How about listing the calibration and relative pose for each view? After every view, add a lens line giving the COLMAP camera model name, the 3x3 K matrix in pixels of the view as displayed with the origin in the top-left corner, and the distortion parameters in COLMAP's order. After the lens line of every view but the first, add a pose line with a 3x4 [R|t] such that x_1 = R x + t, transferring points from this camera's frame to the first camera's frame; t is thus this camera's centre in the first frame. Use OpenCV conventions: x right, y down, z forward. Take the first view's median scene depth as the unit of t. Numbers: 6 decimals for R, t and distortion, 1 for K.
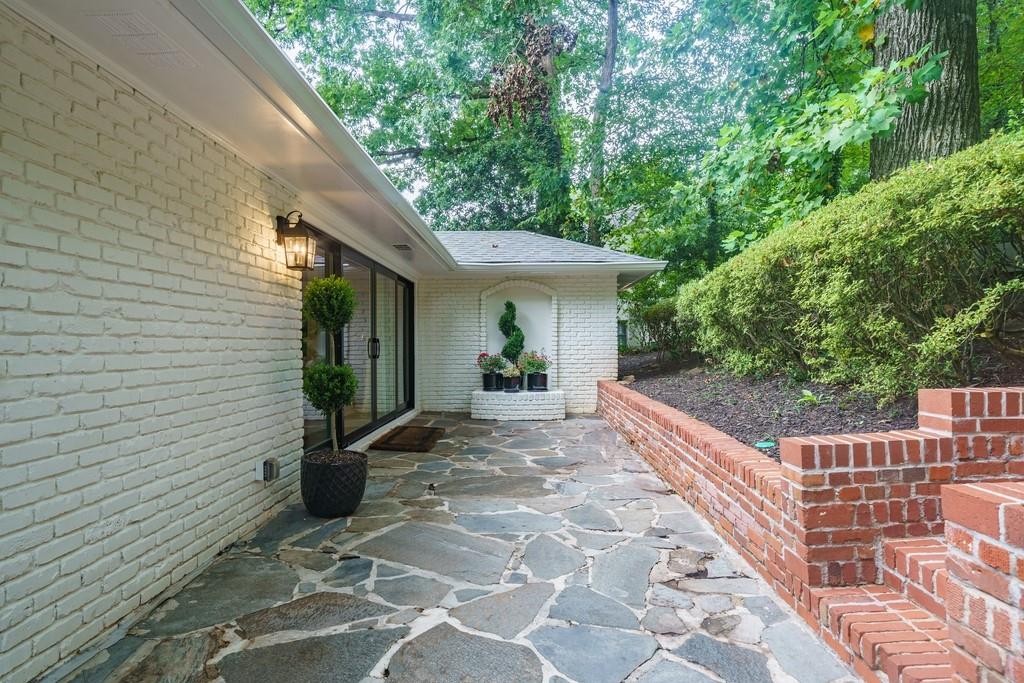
lens RADIAL K [[569.1, 0, 512.0], [0, 569.1, 341.5], [0, 0, 1]] dist [-0.001440, -0.000445]
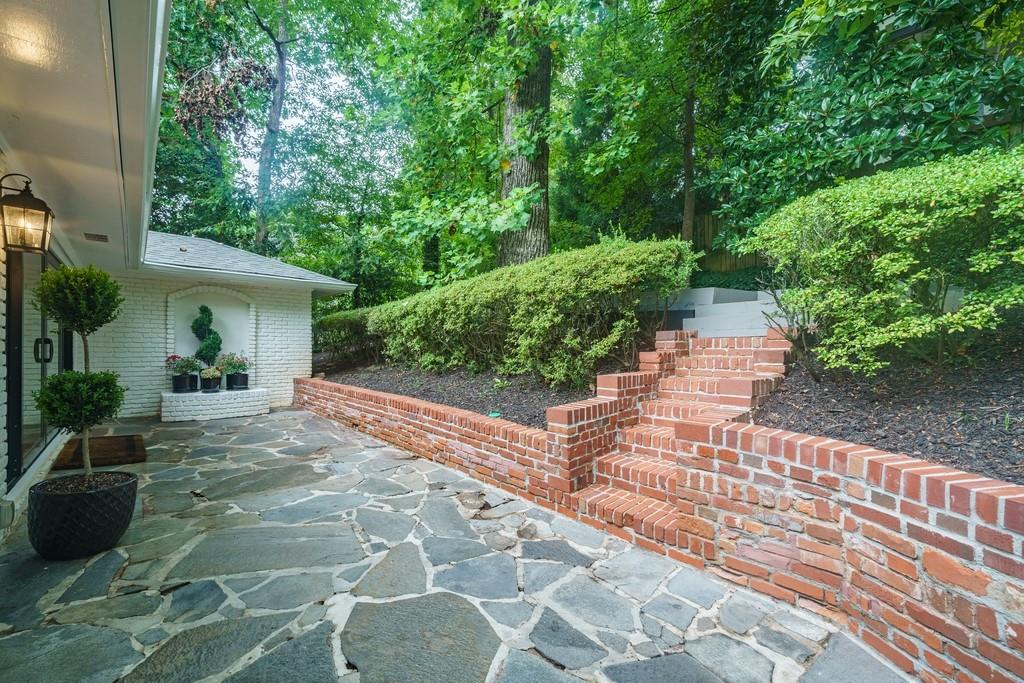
lens RADIAL K [[418.3, 0, 512.0], [0, 418.3, 341.5], [0, 0, 1]] dist [-0.000154, -0.000190]
pose [[0.724636, 0.019653, 0.688852, -0.358032], [-0.013649, 0.999806, -0.014167, -0.004199], [-0.688997, 0.000864, 0.724764, 0.156665]]
